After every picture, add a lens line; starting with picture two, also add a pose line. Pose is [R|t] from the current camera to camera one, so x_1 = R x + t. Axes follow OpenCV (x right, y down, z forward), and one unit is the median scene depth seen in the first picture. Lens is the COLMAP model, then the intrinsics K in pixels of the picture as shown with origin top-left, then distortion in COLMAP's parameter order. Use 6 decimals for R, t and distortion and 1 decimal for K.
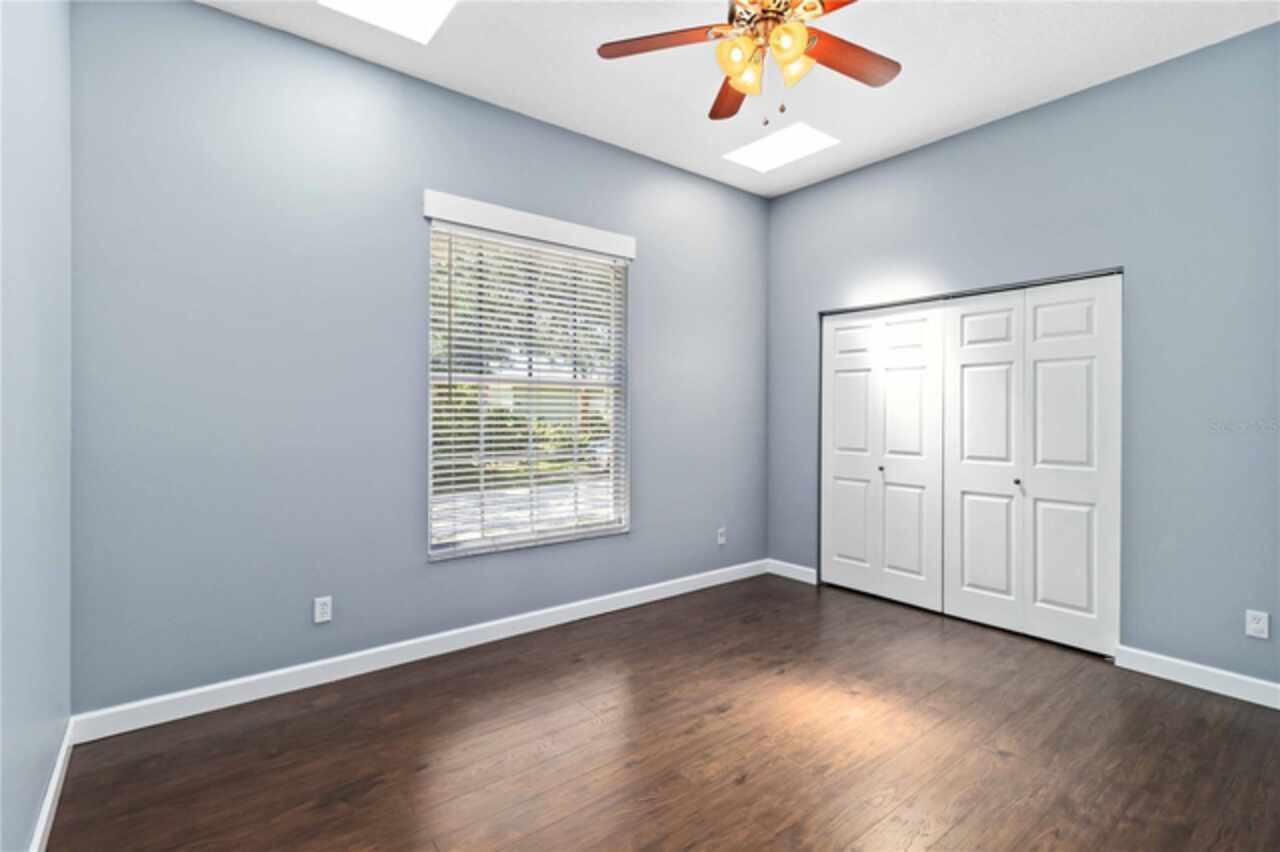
lens RADIAL K [[603.3, 0, 641.2], [0, 603.3, 415.9], [0, 0, 1]] dist [0.000496, 0.000363]
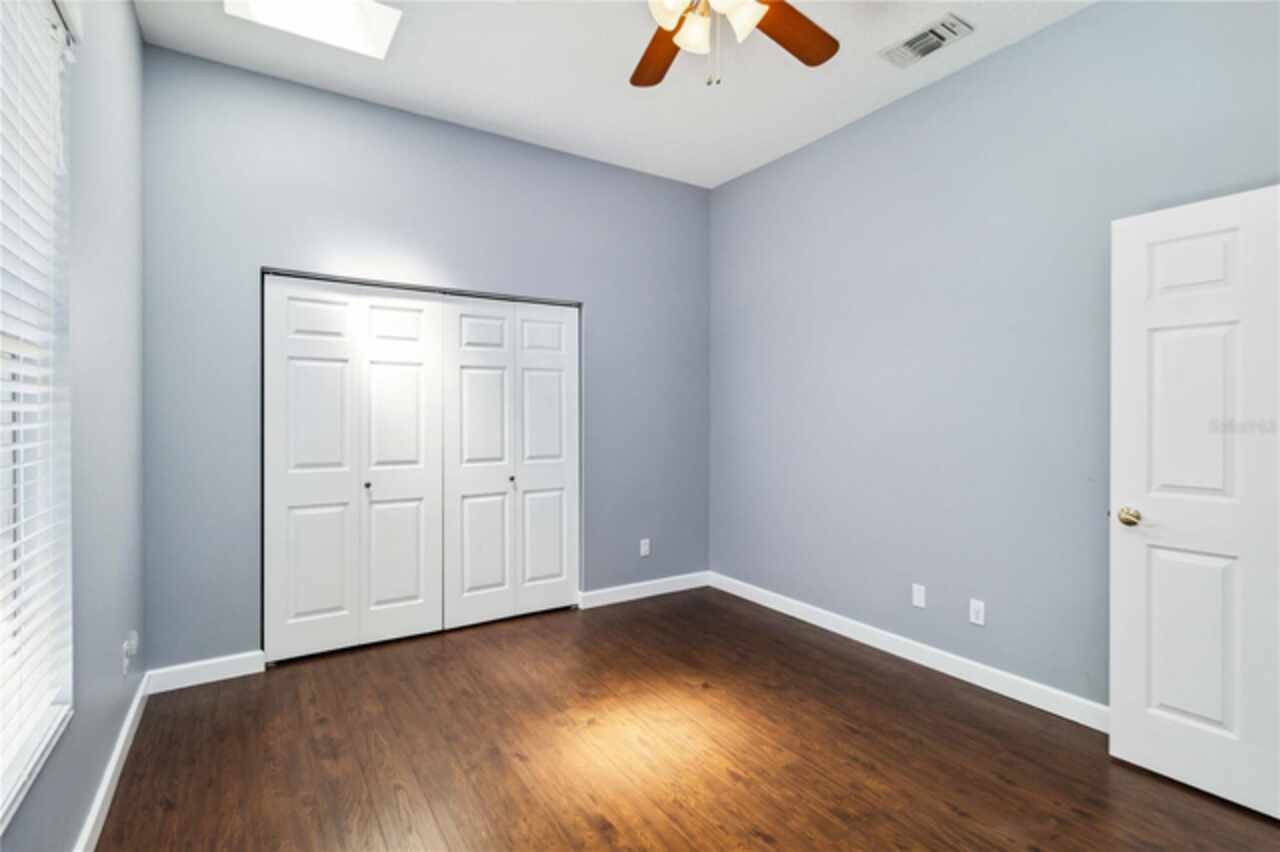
lens RADIAL K [[603.3, 0, 641.2], [0, 603.3, 415.9], [0, 0, 1]] dist [0.000496, 0.000363]
pose [[0.098141, -0.006278, 0.995153, -0.430392], [0.007730, 0.999955, 0.005546, -0.007554], [-0.995143, 0.007148, 0.098185, 0.653740]]
